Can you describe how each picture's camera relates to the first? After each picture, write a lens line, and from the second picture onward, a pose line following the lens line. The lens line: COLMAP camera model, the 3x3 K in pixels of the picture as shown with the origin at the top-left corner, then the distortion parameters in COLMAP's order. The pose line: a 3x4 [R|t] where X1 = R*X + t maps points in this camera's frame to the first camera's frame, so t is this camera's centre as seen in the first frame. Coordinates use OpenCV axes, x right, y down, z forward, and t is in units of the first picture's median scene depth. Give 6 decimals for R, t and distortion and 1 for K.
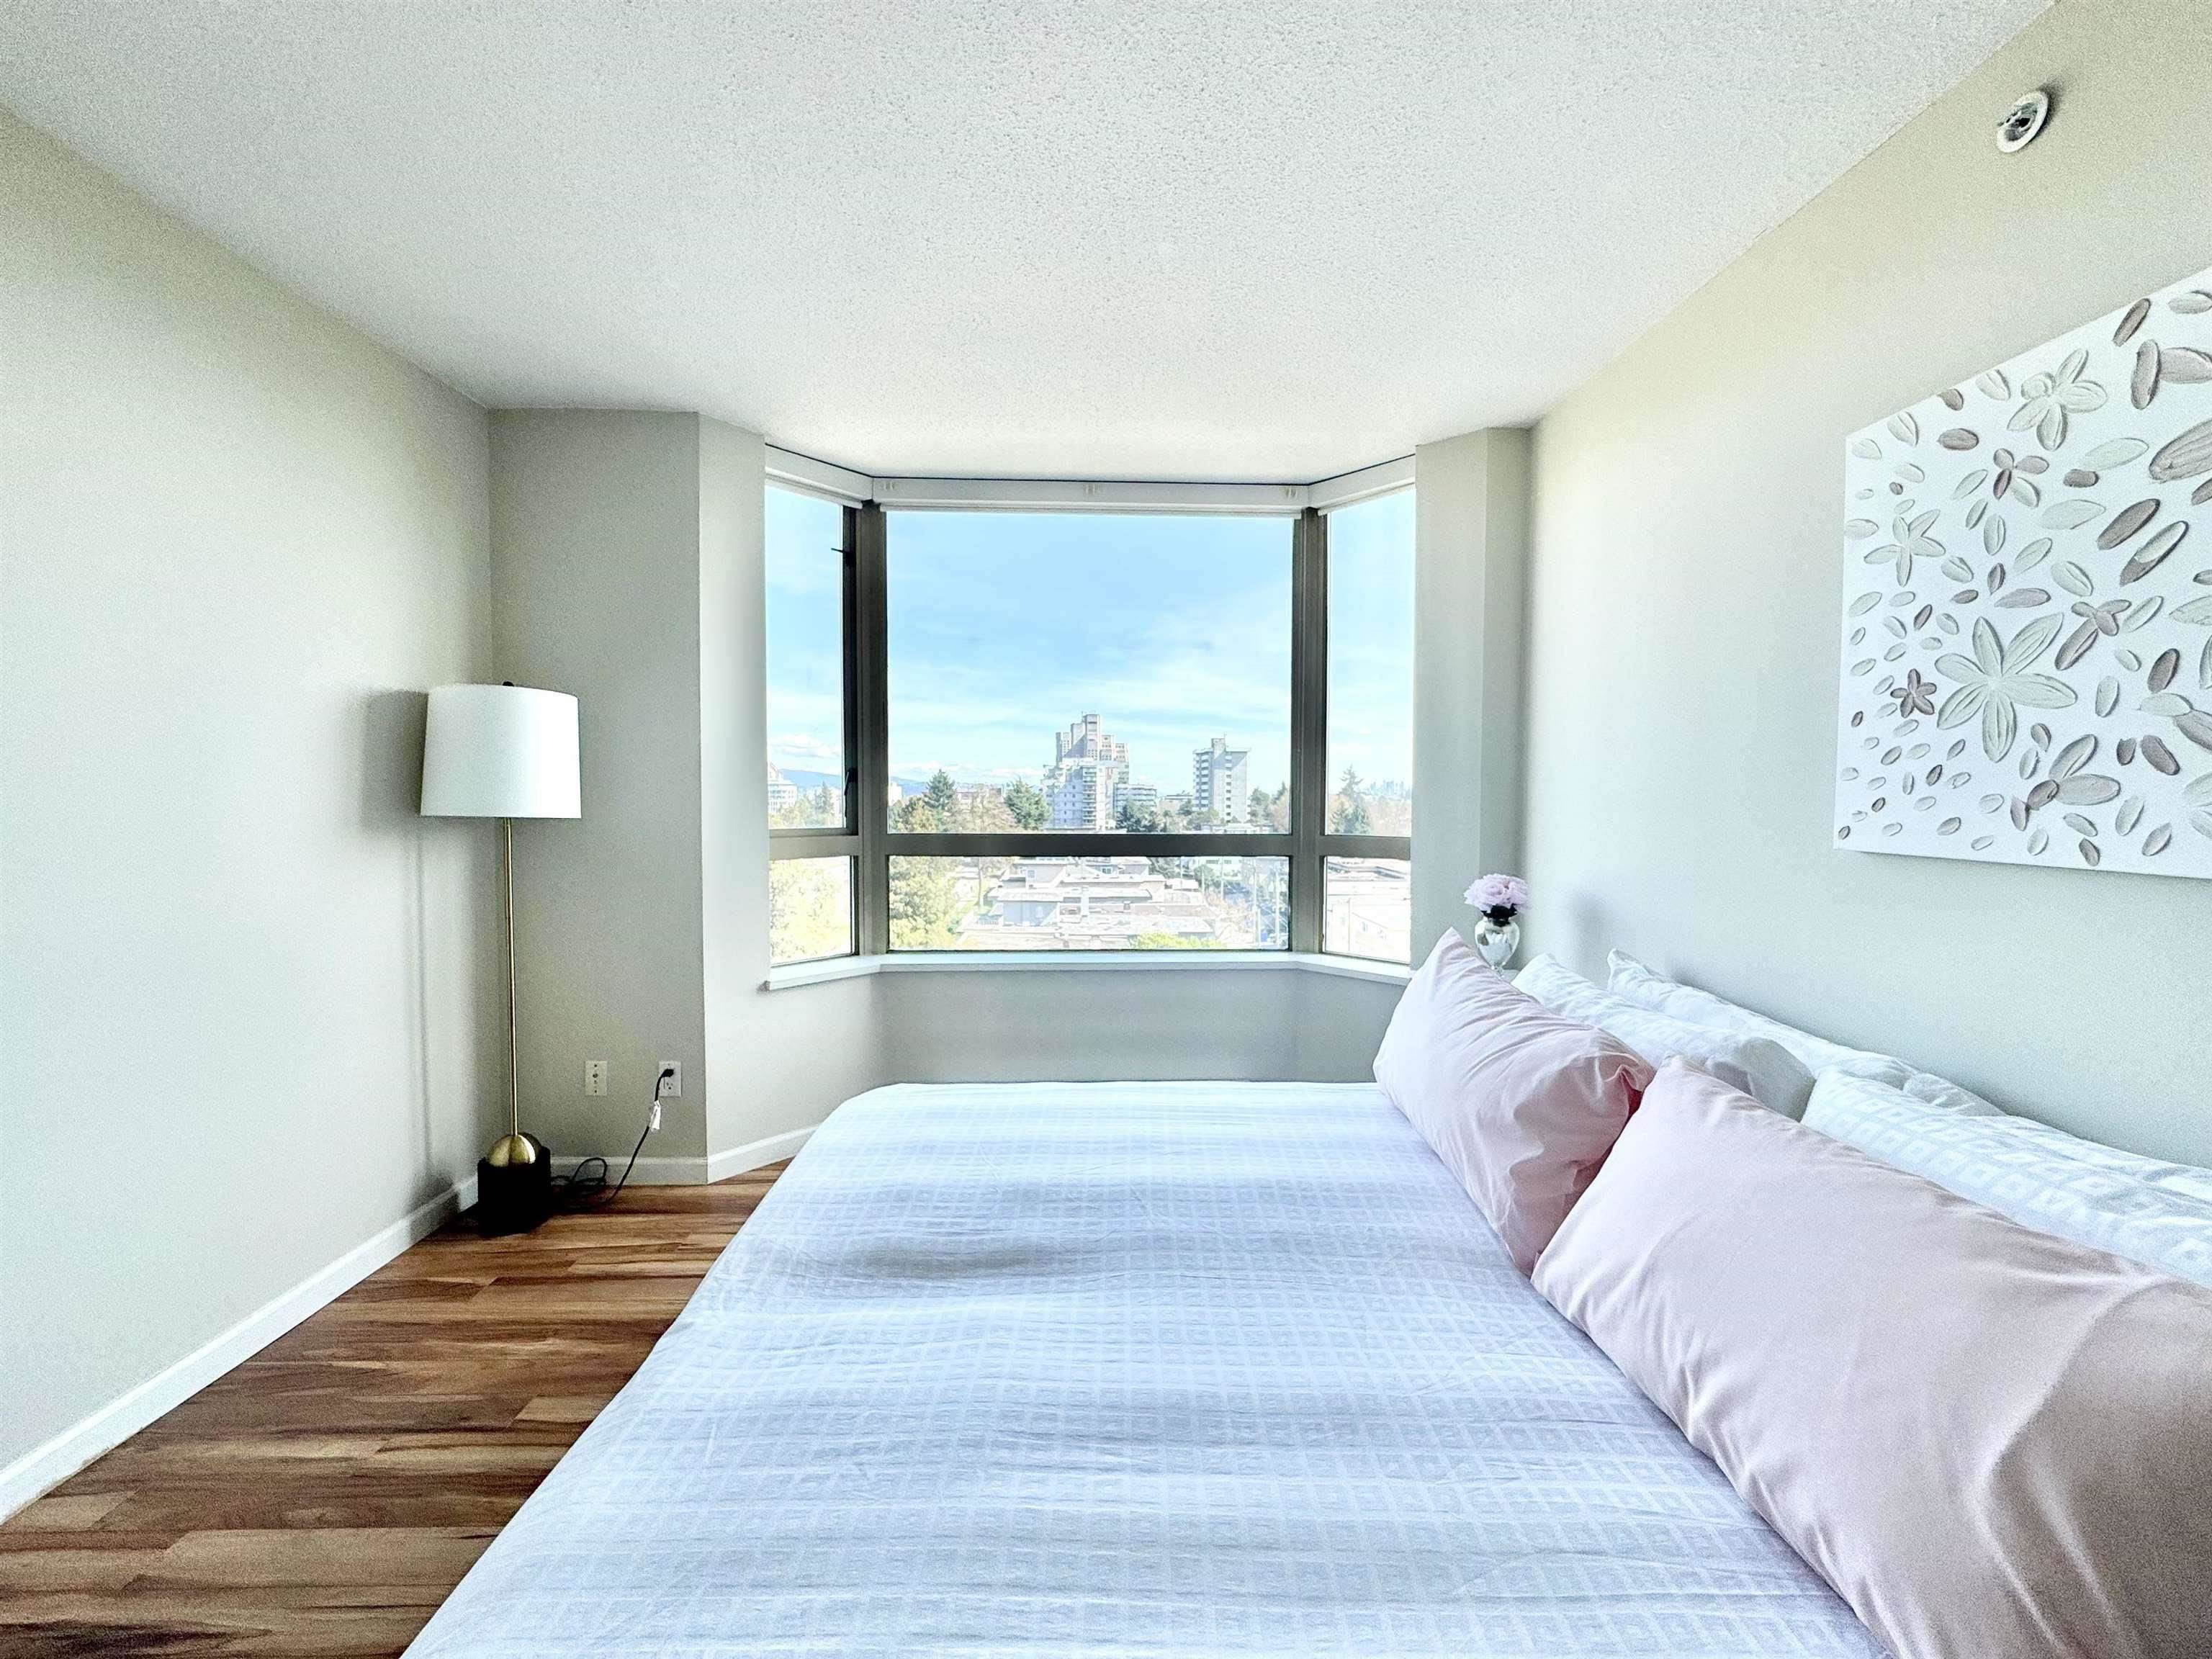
lens RADIAL K [[887.8, 0, 1108.4], [0, 887.8, 826.3], [0, 0, 1]] dist [-0.003397, 0.000232]
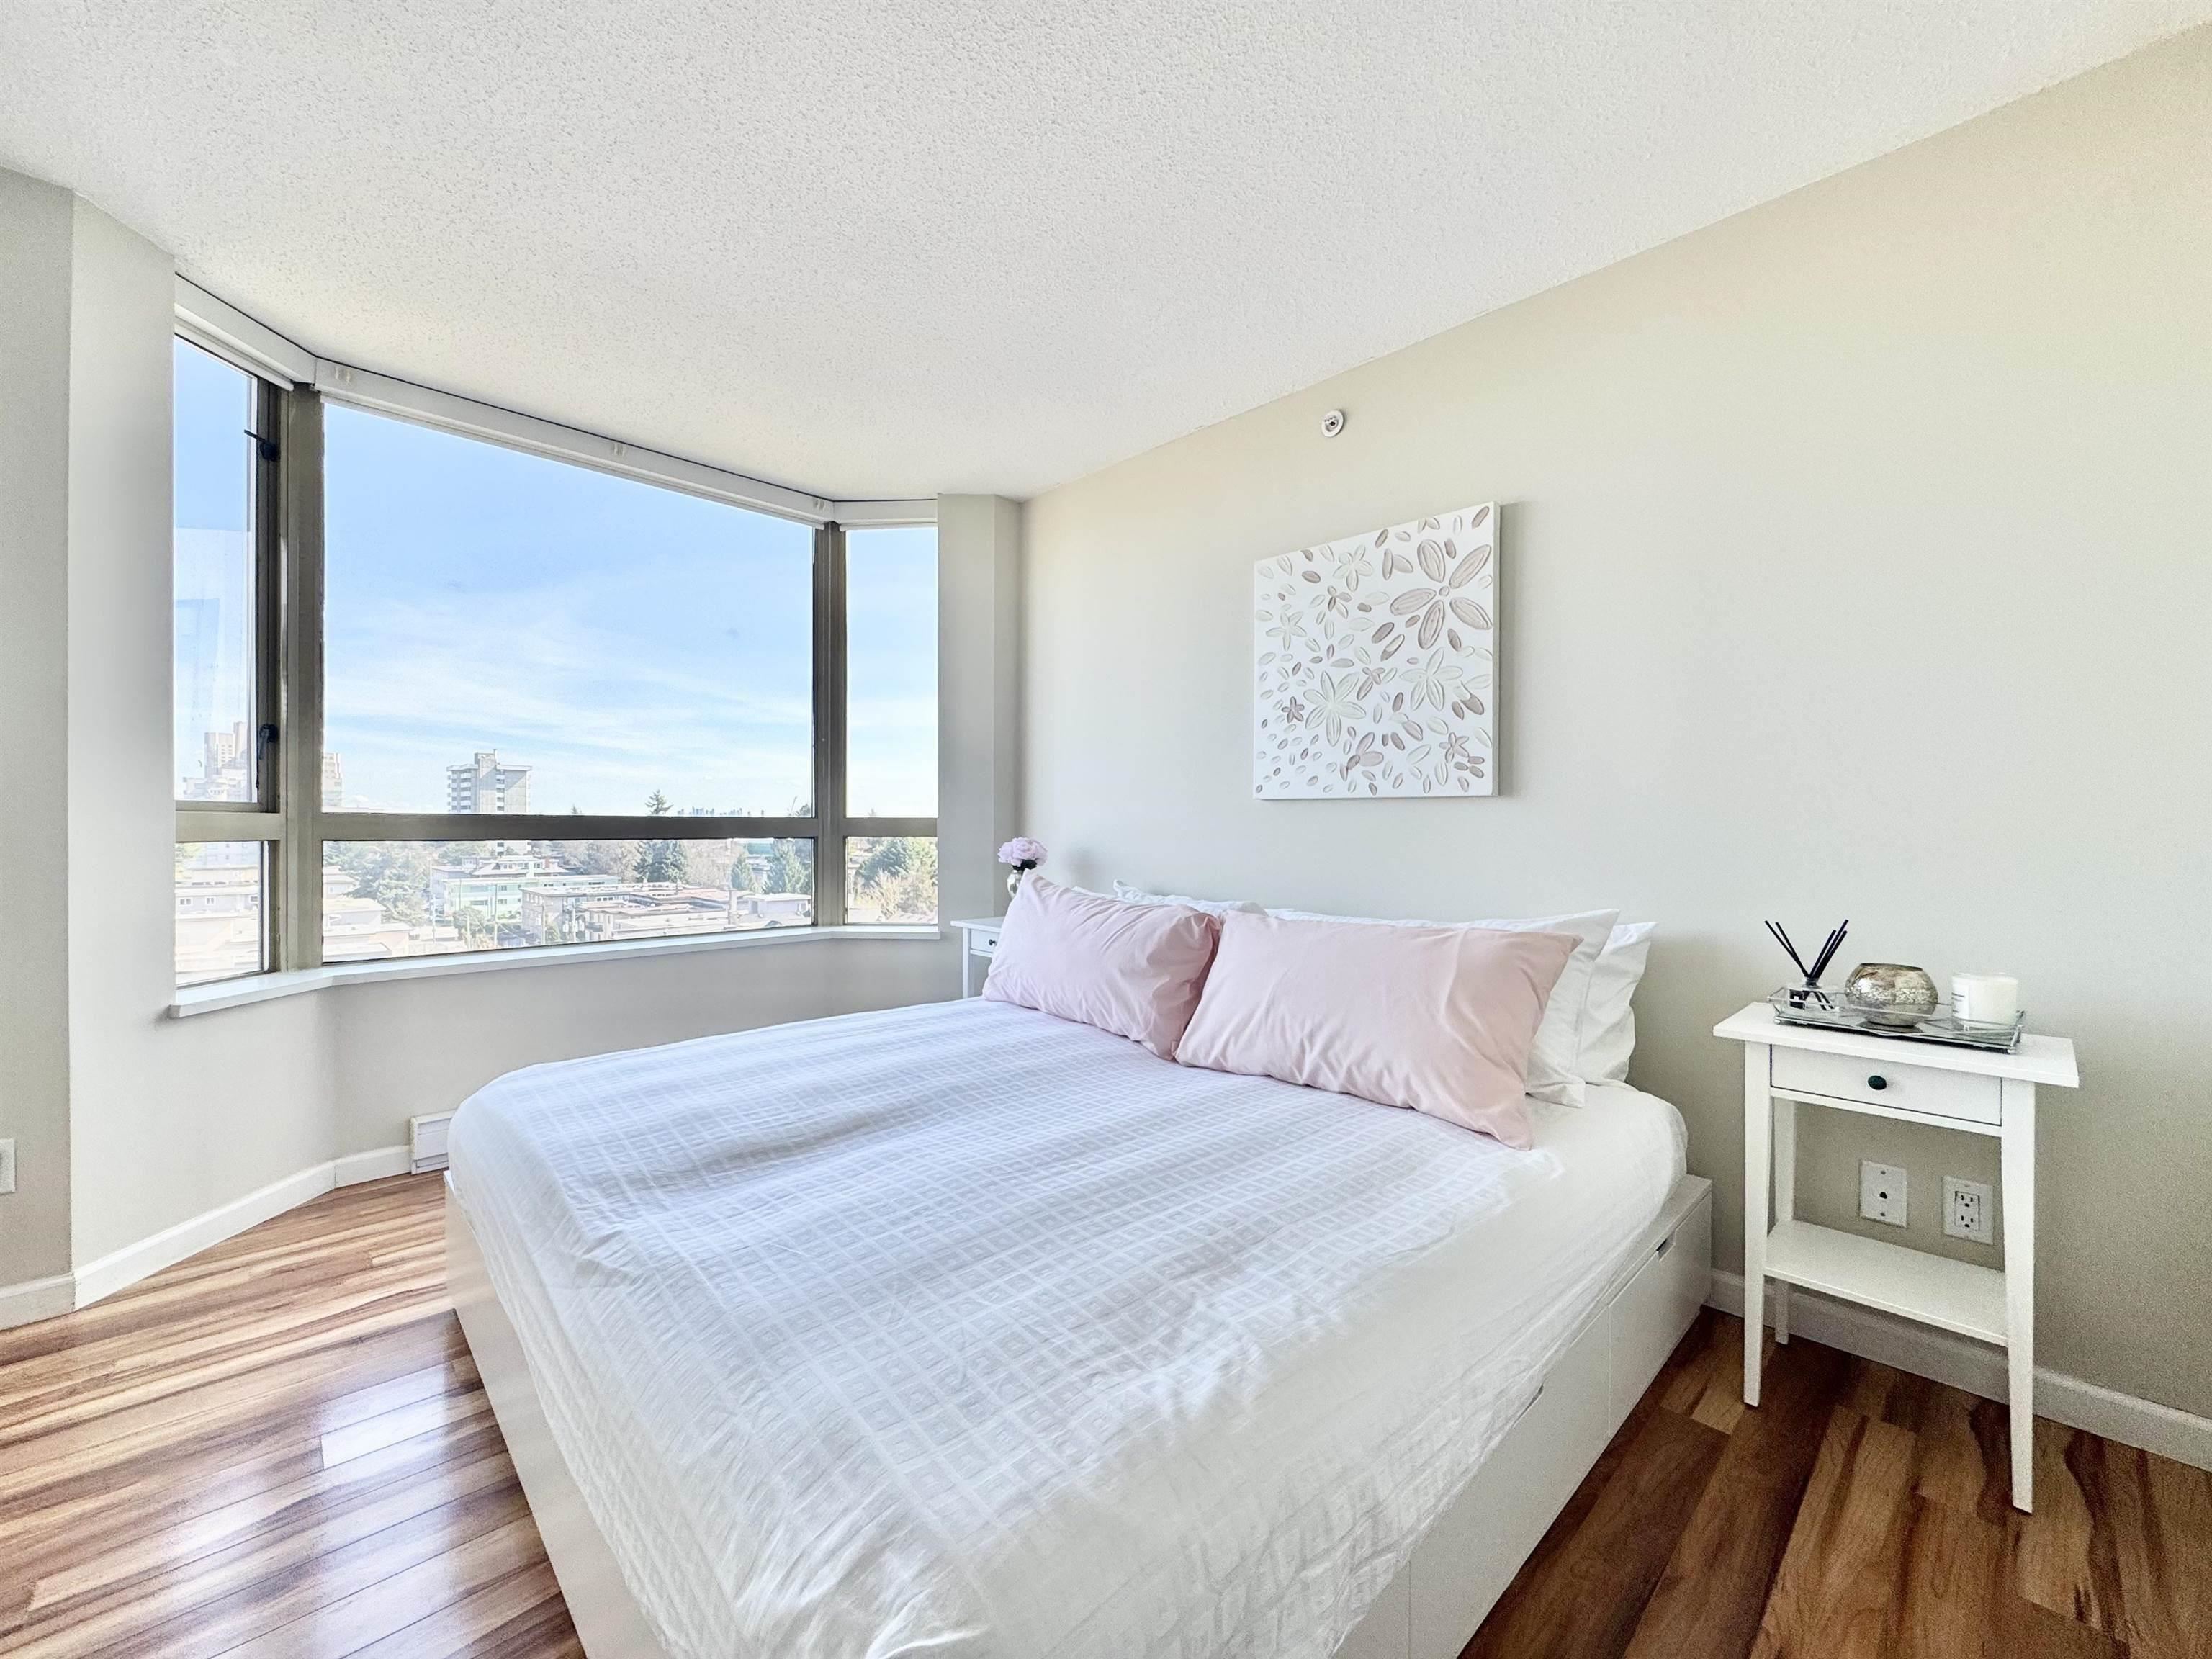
lens RADIAL K [[887.8, 0, 1109.3], [0, 887.8, 829.9], [0, 0, 1]] dist [-0.003397, 0.000232]
pose [[0.736178, -0.003667, 0.676778, -0.603896], [0.022757, 0.999554, -0.019338, 0.123211], [-0.676405, 0.029638, 0.735934, -0.083854]]
